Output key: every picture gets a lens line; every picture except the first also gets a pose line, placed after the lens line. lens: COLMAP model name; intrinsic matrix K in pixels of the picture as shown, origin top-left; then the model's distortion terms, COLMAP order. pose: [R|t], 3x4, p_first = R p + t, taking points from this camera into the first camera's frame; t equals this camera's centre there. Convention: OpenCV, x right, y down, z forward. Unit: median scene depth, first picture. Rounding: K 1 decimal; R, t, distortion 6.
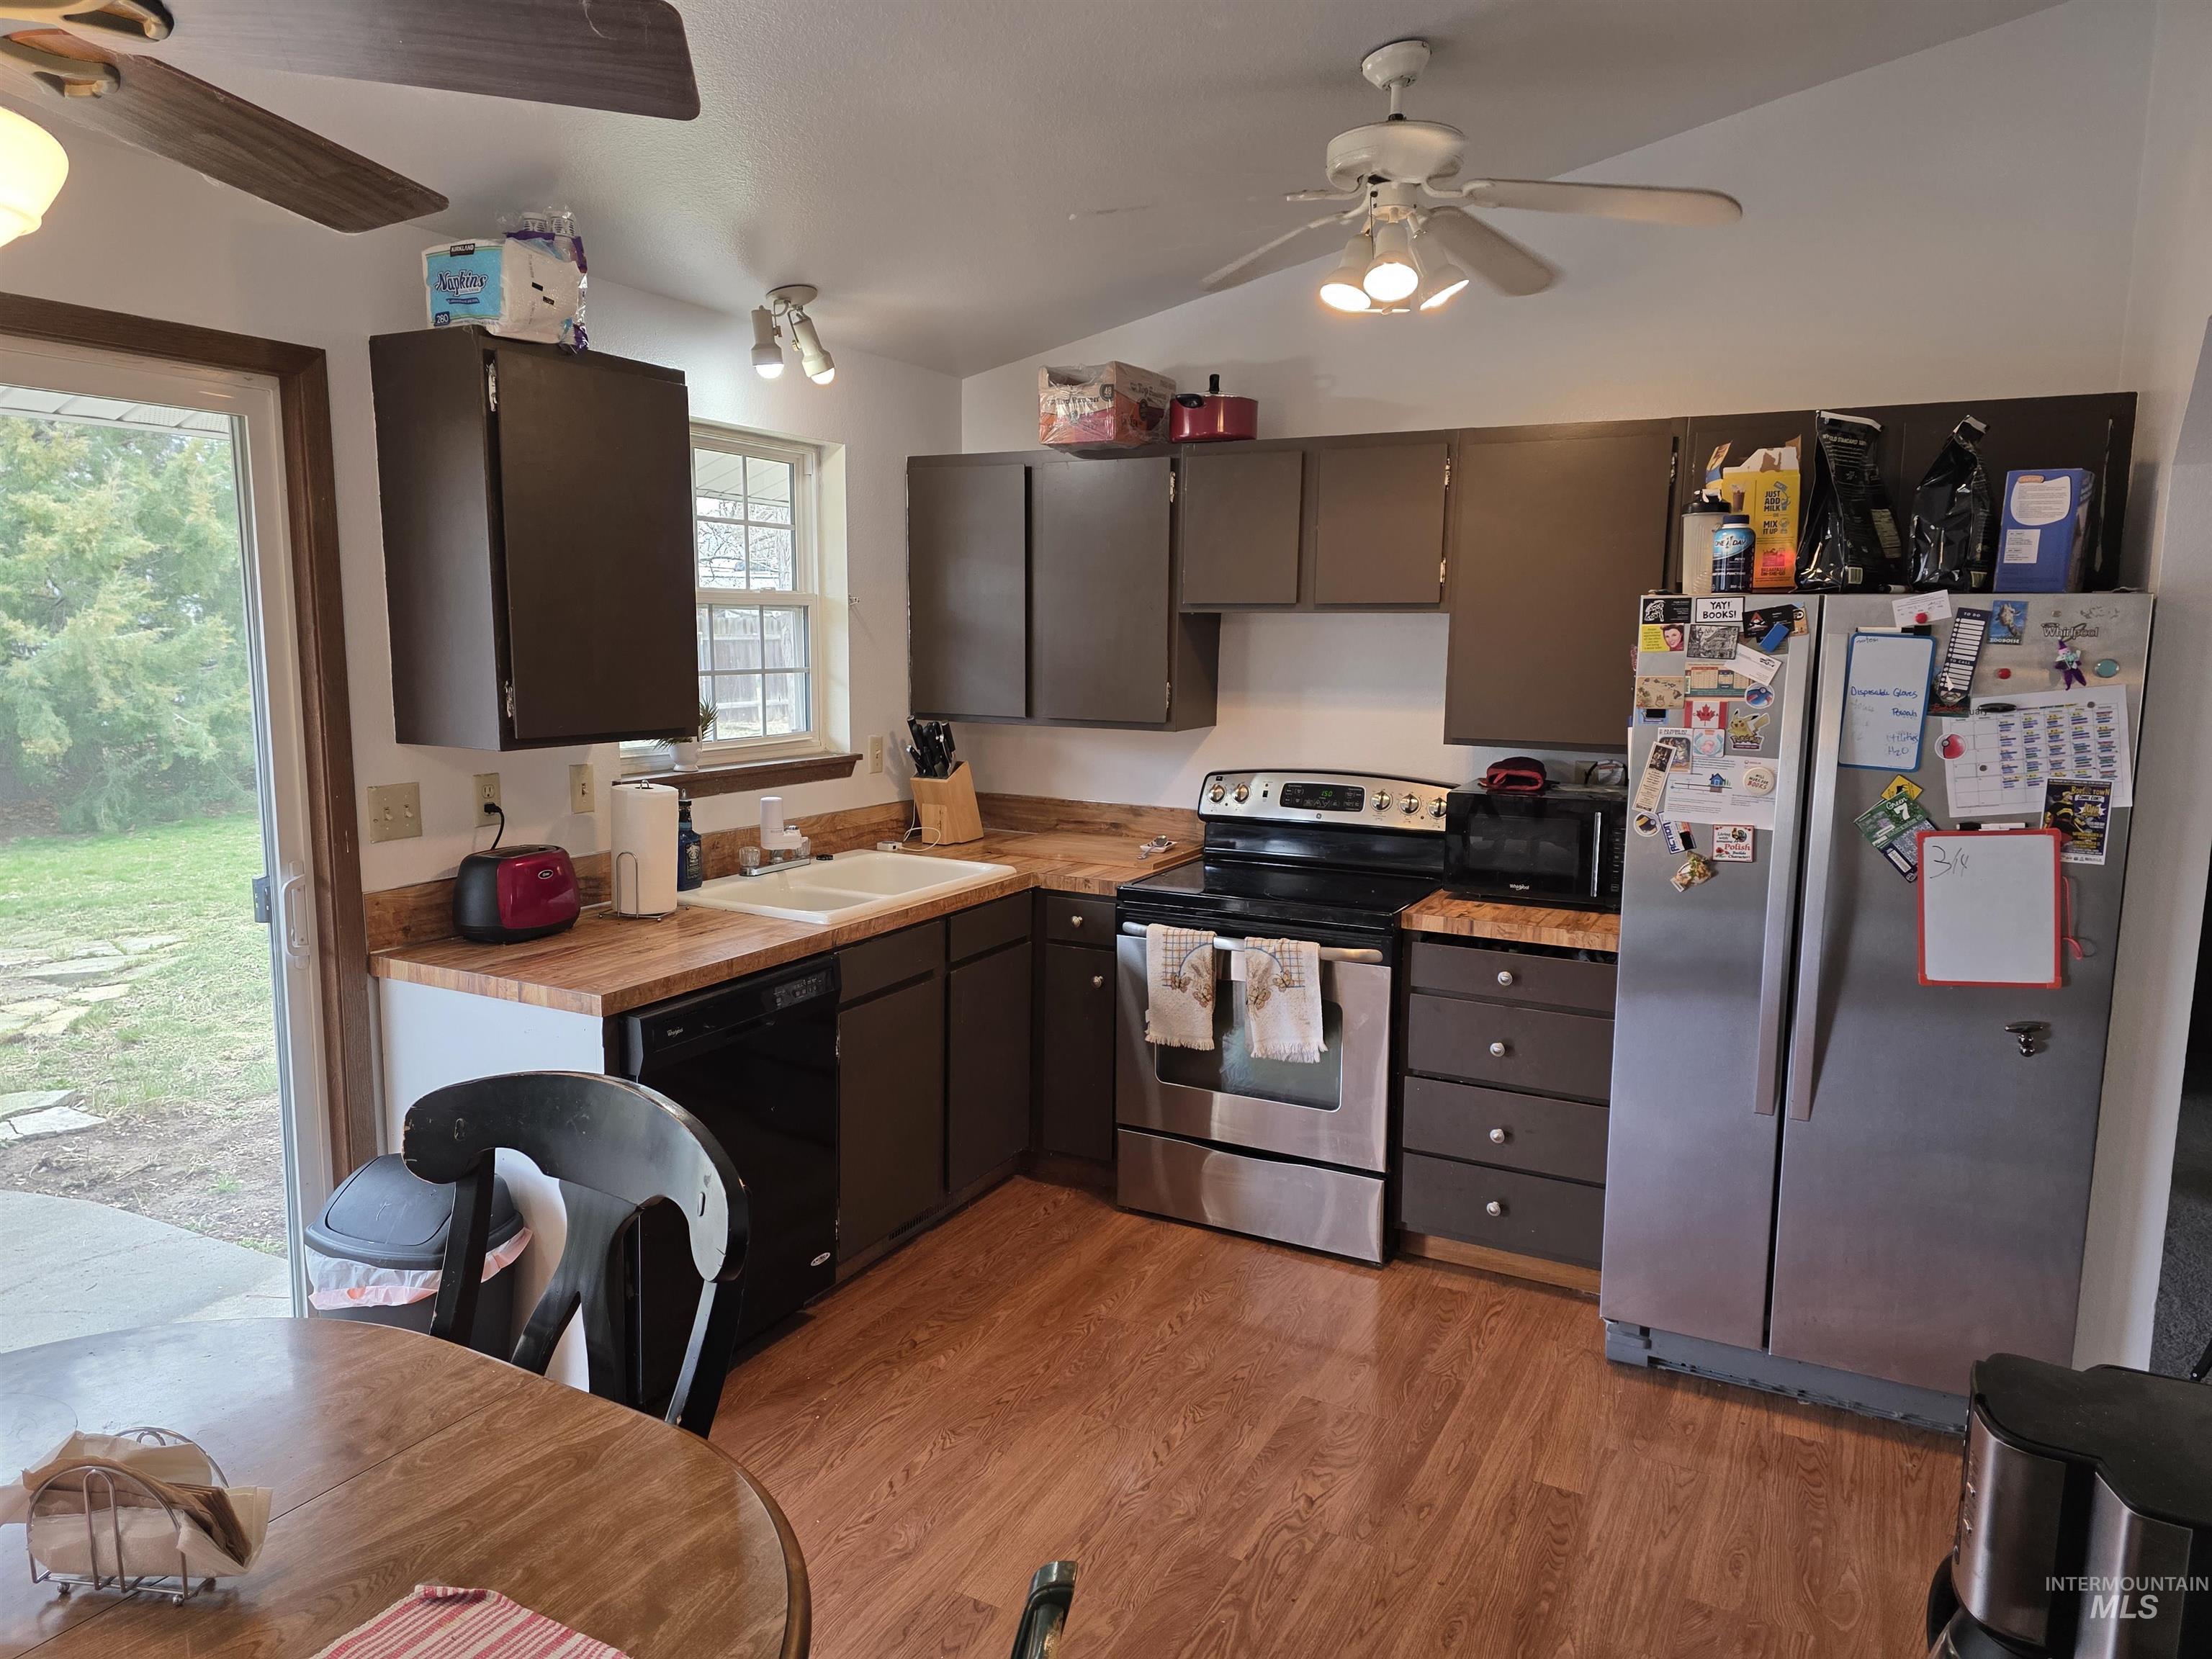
lens RADIAL K [[1480.6, 0, 1106.2], [0, 1480.6, 829.1], [0, 0, 1]] dist [0.004013, -0.008166]
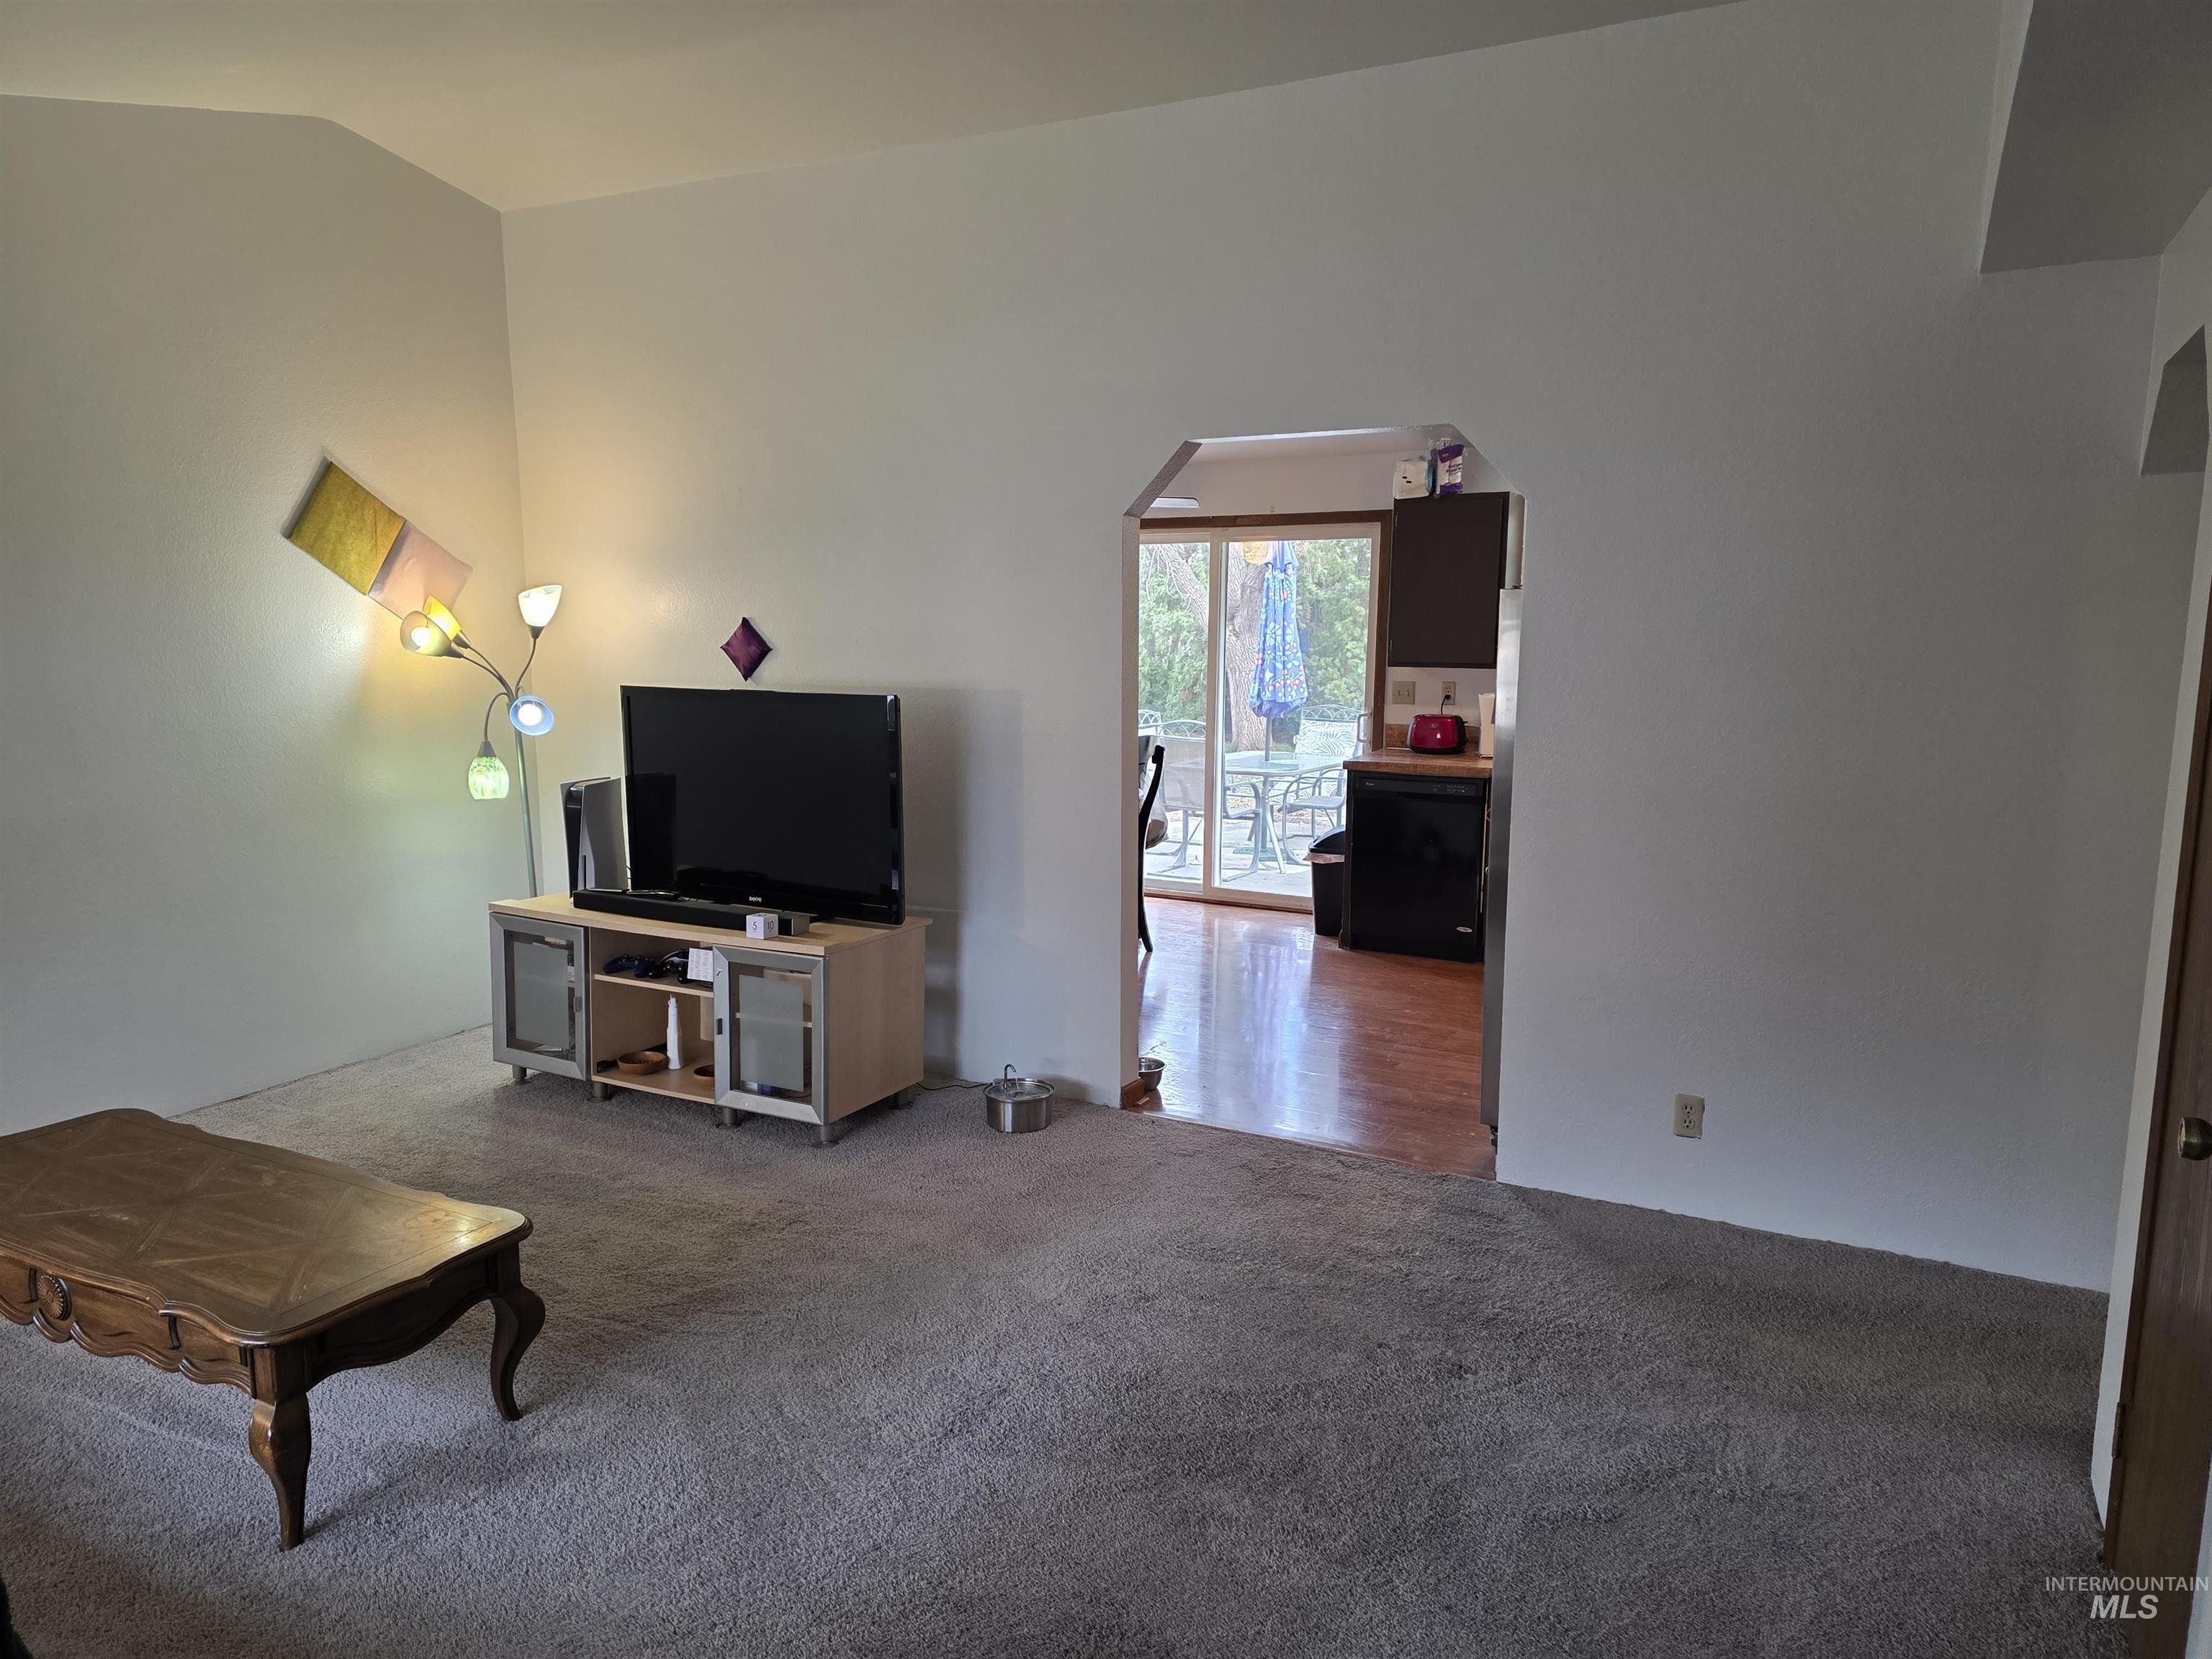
lens RADIAL K [[1480.6, 0, 1110.9], [0, 1480.6, 839.9], [0, 0, 1]] dist [0.004013, -0.008166]
pose [[0.007116, 0.141616, -0.989896, 1.942312], [-0.149560, 0.978937, 0.138973, -0.040877], [0.988727, 0.147060, 0.028146, 0.488640]]
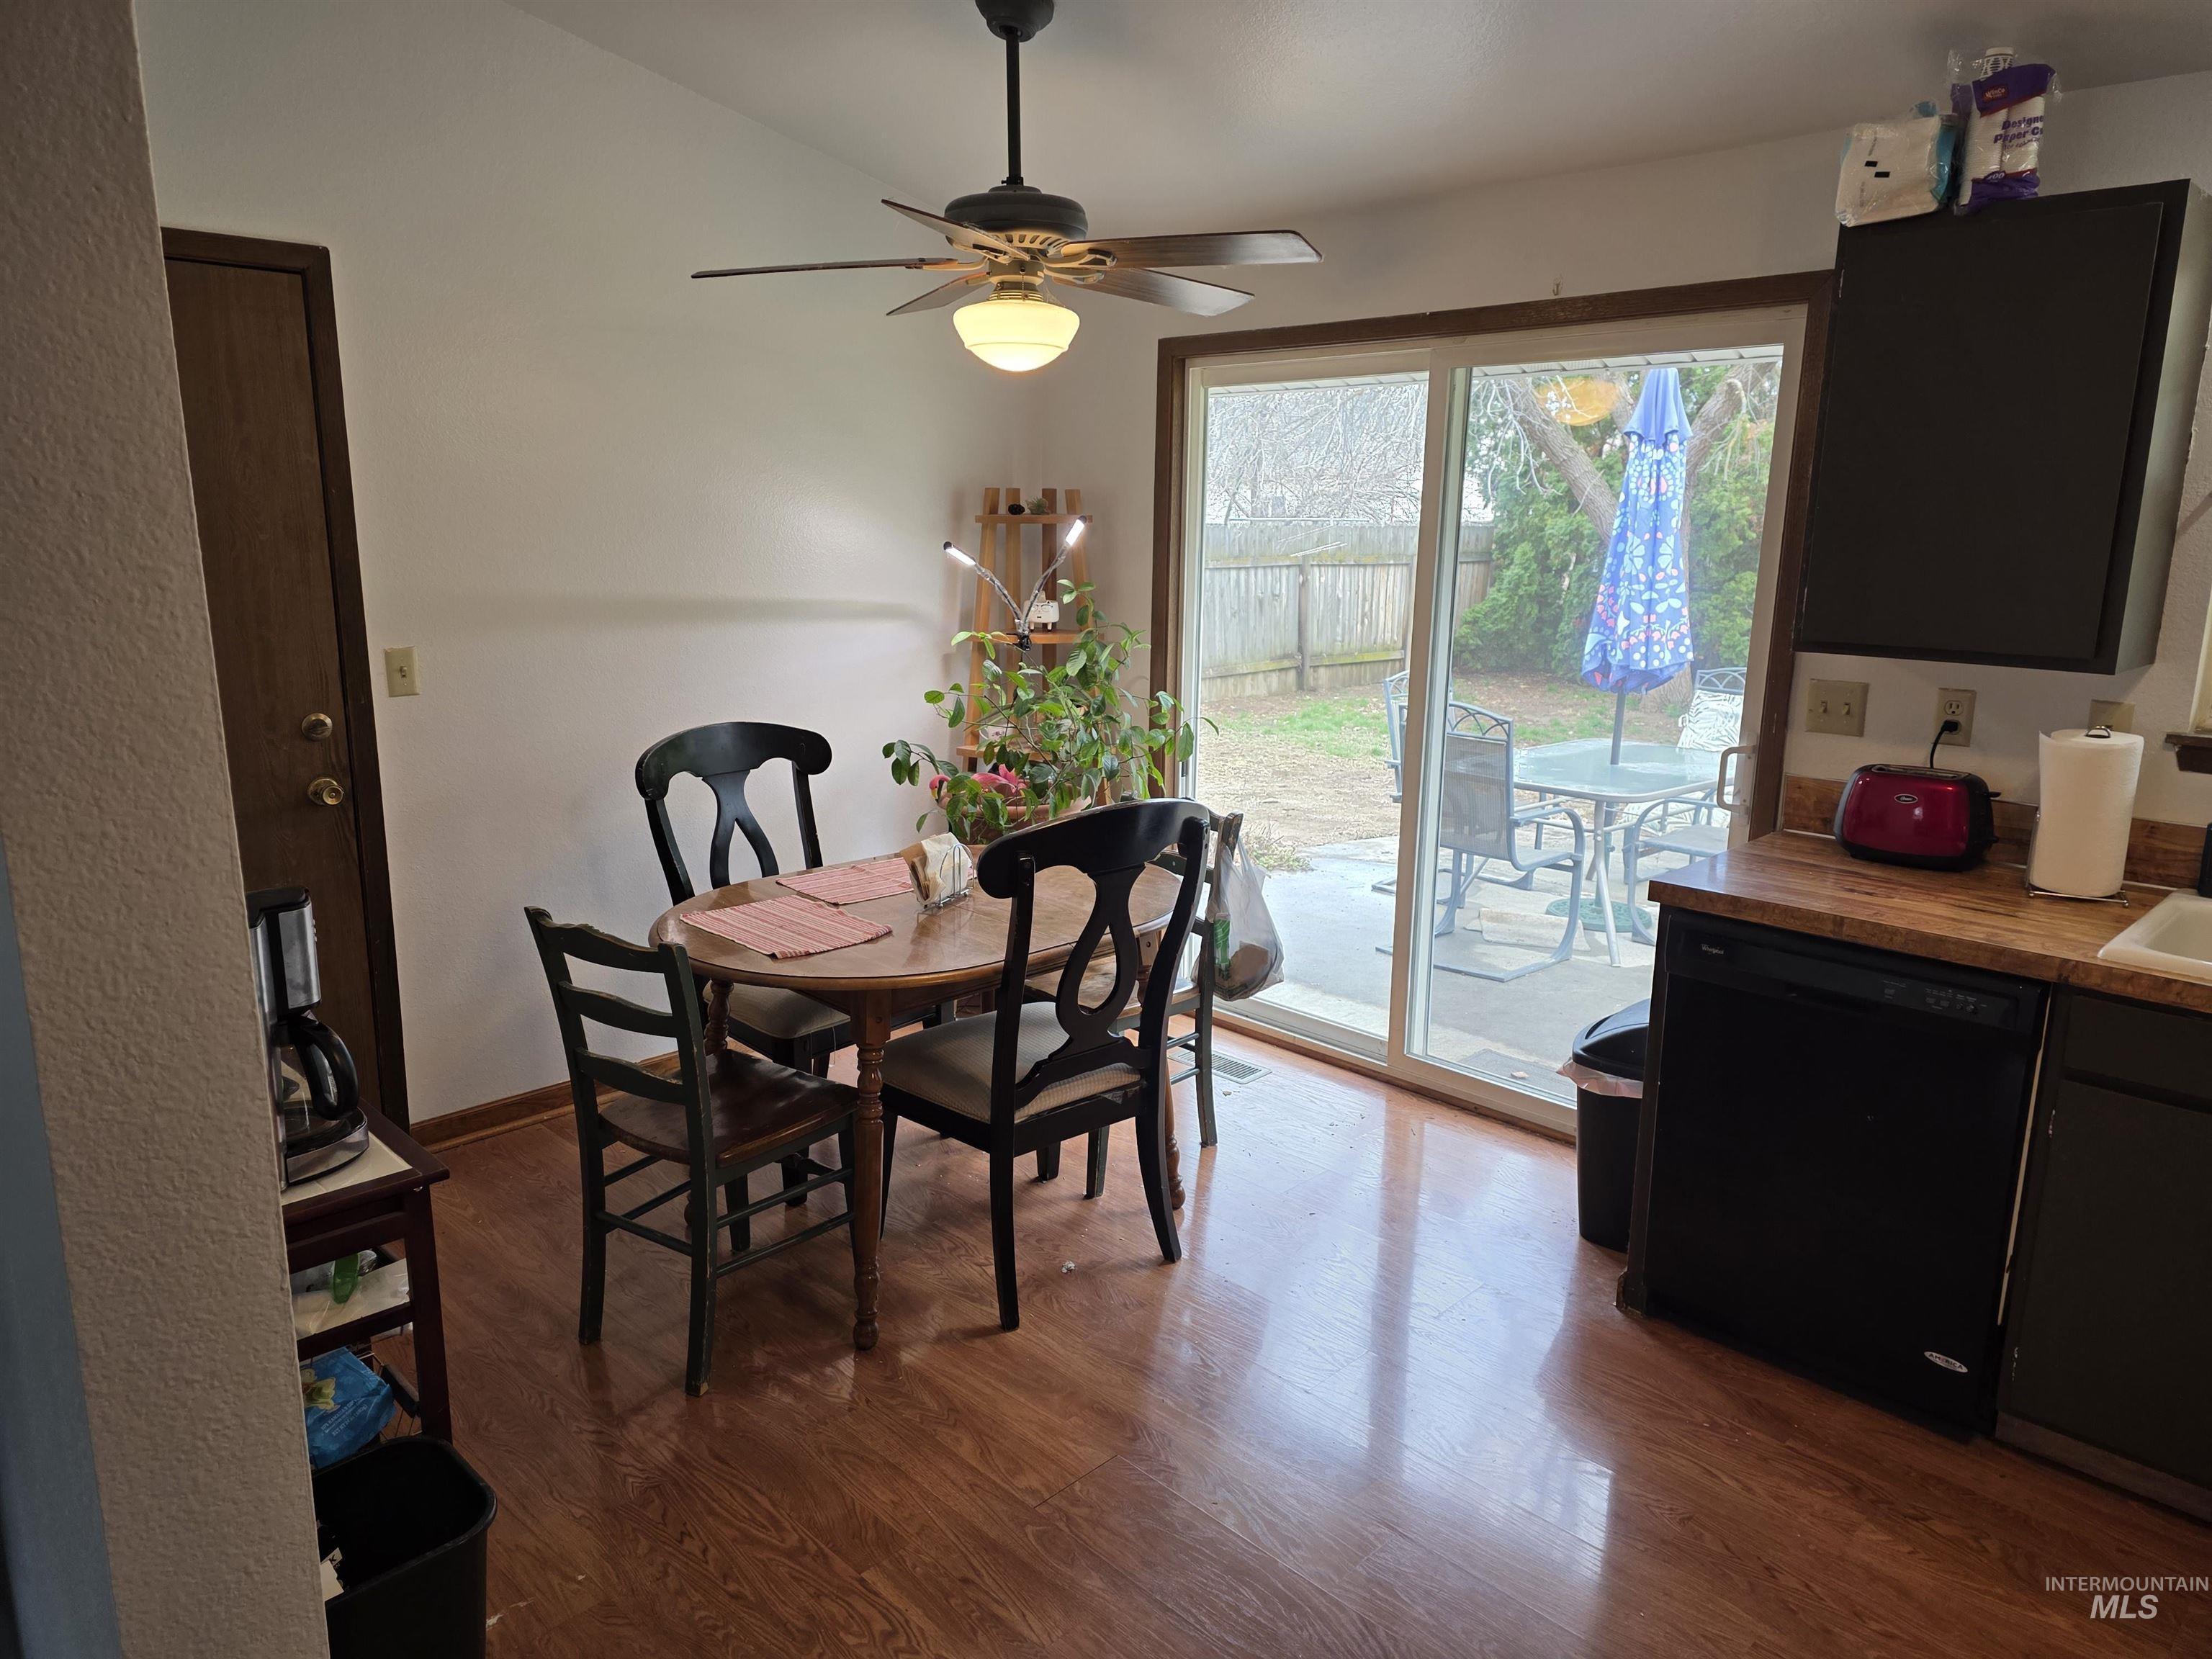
lens RADIAL K [[1480.6, 0, 1089.8], [0, 1480.6, 809.8], [0, 0, 1]] dist [0.004013, -0.008166]
pose [[-0.297440, 0.175629, -0.938448, 0.661024], [-0.153883, 0.961264, 0.228672, -0.098788], [0.942258, 0.212428, -0.258892, 0.784533]]
